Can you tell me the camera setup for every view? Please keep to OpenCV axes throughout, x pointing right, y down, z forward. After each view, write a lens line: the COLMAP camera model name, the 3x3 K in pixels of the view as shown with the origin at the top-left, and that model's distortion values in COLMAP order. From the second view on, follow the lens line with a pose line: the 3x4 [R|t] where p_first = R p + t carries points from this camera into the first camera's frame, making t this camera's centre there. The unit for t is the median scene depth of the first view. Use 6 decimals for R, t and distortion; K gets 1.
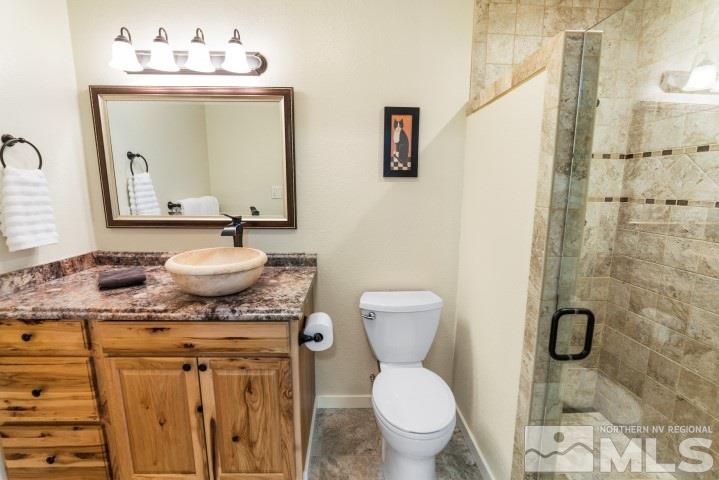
lens RADIAL K [[308.2, 0, 357.6], [0, 308.2, 237.7], [0, 0, 1]] dist [-0.003086, 0.000167]
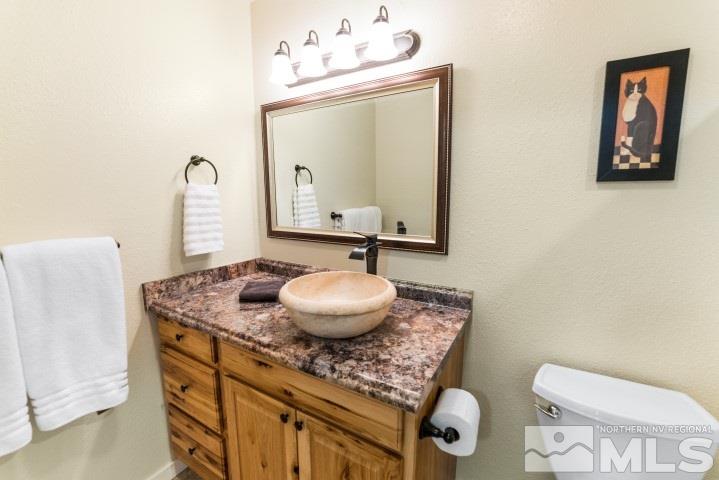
lens RADIAL K [[308.2, 0, 357.6], [0, 308.2, 237.7], [0, 0, 1]] dist [-0.003086, 0.000167]
pose [[0.843783, 0.071103, -0.531954, 0.018539], [-0.083321, 0.996522, 0.001037, -0.071628], [0.530178, 0.043448, 0.846772, 0.325546]]
